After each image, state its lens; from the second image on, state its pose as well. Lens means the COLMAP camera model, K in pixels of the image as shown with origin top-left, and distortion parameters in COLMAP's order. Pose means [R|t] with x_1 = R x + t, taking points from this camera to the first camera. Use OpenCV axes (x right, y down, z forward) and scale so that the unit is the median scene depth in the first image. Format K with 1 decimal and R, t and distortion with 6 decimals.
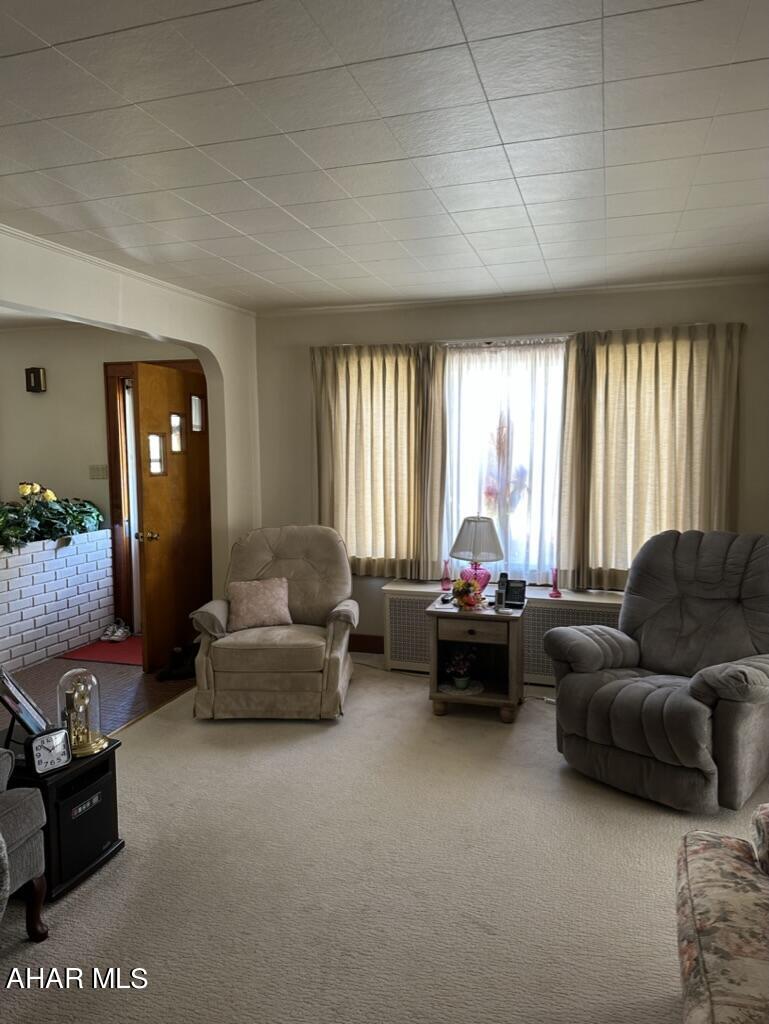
lens RADIAL K [[728.1, 0, 378.7], [0, 728.1, 512.9], [0, 0, 1]] dist [0.109989, -0.158861]
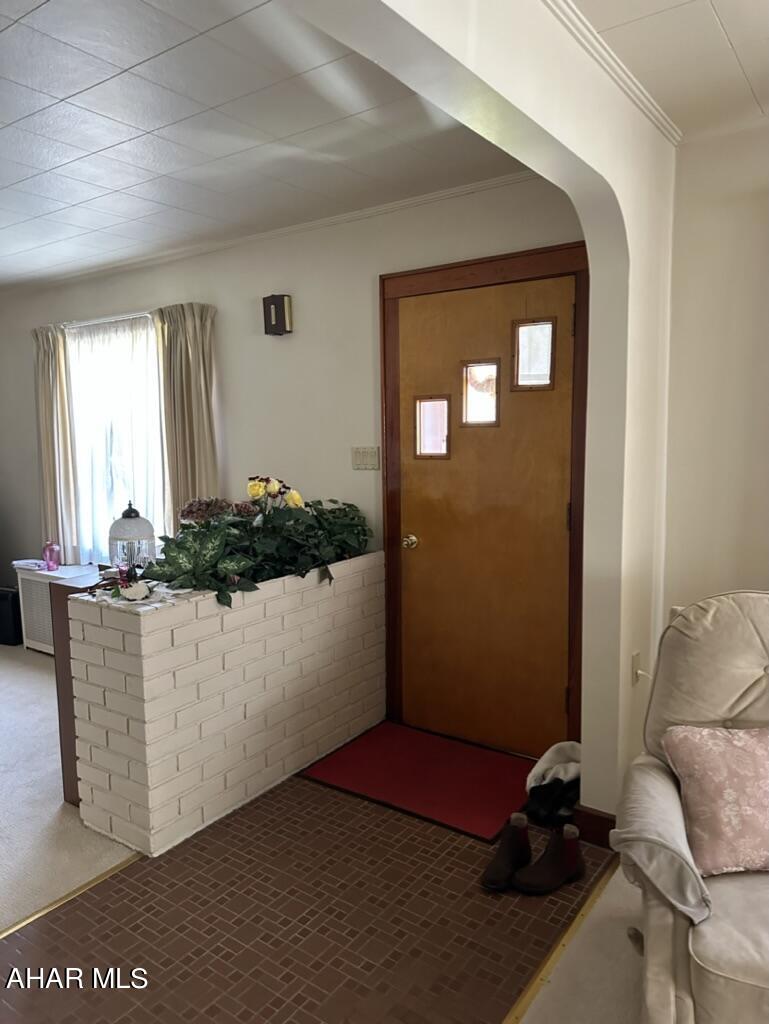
lens RADIAL K [[728.1, 0, 378.7], [0, 728.1, 512.9], [0, 0, 1]] dist [0.109989, -0.158861]
pose [[0.953373, 0.029178, -0.300382, -0.202426], [-0.017797, 0.999019, 0.040557, -0.037245], [0.301271, -0.033320, 0.952956, 0.458433]]
